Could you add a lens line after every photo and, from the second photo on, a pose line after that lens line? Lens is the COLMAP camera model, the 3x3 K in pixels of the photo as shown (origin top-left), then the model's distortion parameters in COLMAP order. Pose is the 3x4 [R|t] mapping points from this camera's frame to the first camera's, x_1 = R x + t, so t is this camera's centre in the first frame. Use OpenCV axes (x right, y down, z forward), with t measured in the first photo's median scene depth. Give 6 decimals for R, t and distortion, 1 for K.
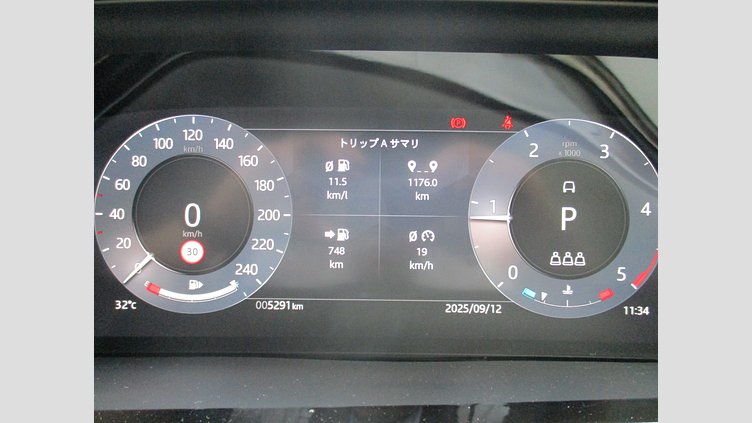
lens RADIAL K [[480.5, 0, 378.0], [0, 480.5, 216.5], [0, 0, 1]] dist [-0.027841, 0.000017]
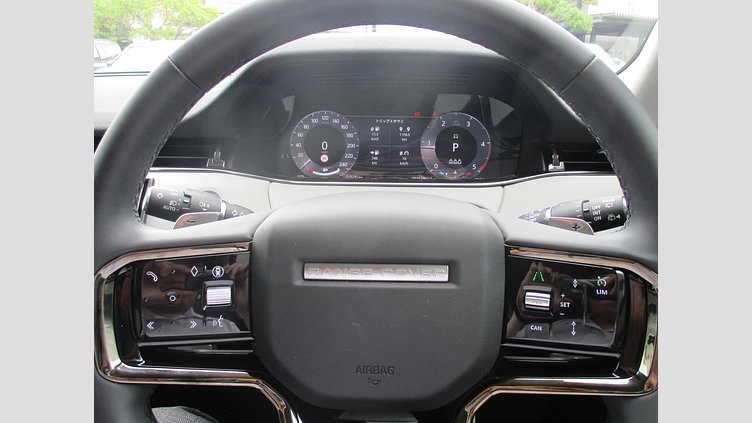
lens RADIAL K [[480.5, 0, 376.1], [0, 480.5, 206.1], [0, 0, 1]] dist [-0.027841, 0.000017]
pose [[0.999737, 0.007207, -0.021754, -0.012174], [-0.007129, 0.999968, 0.003679, 0.348229], [0.021780, -0.003523, 0.999757, -1.882875]]
